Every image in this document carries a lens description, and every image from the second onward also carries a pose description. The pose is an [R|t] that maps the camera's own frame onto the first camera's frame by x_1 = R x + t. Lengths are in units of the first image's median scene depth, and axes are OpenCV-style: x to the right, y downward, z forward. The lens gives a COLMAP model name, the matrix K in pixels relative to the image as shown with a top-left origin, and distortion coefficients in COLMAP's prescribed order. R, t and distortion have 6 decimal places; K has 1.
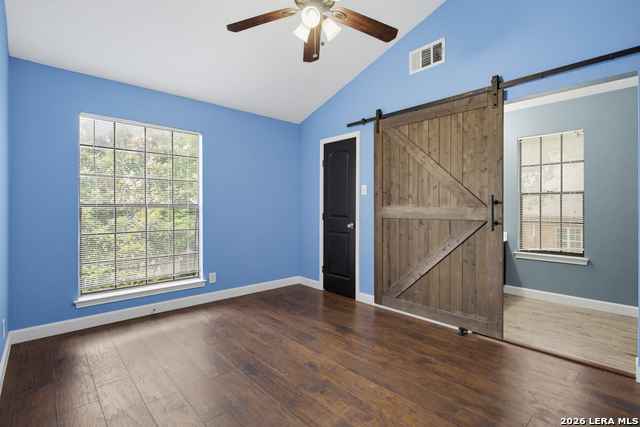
lens RADIAL K [[300.9, 0, 319.8], [0, 300.9, 208.8], [0, 0, 1]] dist [-0.012695, 0.001131]
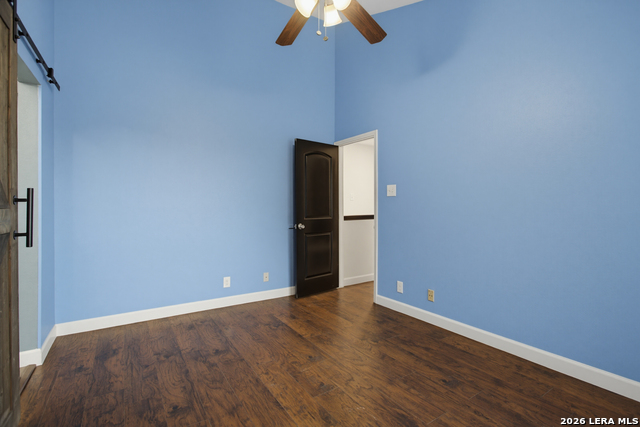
lens RADIAL K [[300.9, 0, 317.3], [0, 300.9, 211.8], [0, 0, 1]] dist [-0.012695, 0.001131]
pose [[-0.986079, -0.003109, 0.166247, -0.096689], [-0.000418, 0.999868, 0.016220, -0.008045], [-0.166276, 0.015925, -0.985951, 1.319358]]
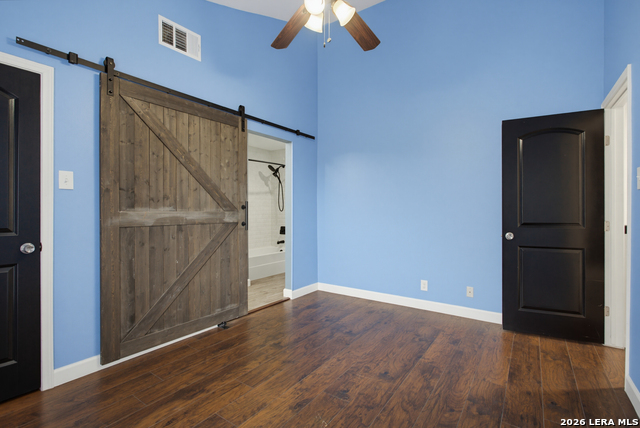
lens RADIAL K [[300.9, 0, 324.1], [0, 300.9, 212.1], [0, 0, 1]] dist [-0.012695, 0.001131]
pose [[-0.216889, -0.007525, 0.976167, -0.636317], [-0.000237, 0.999971, 0.007656, -0.009463], [-0.976196, 0.001429, -0.216885, 0.841808]]
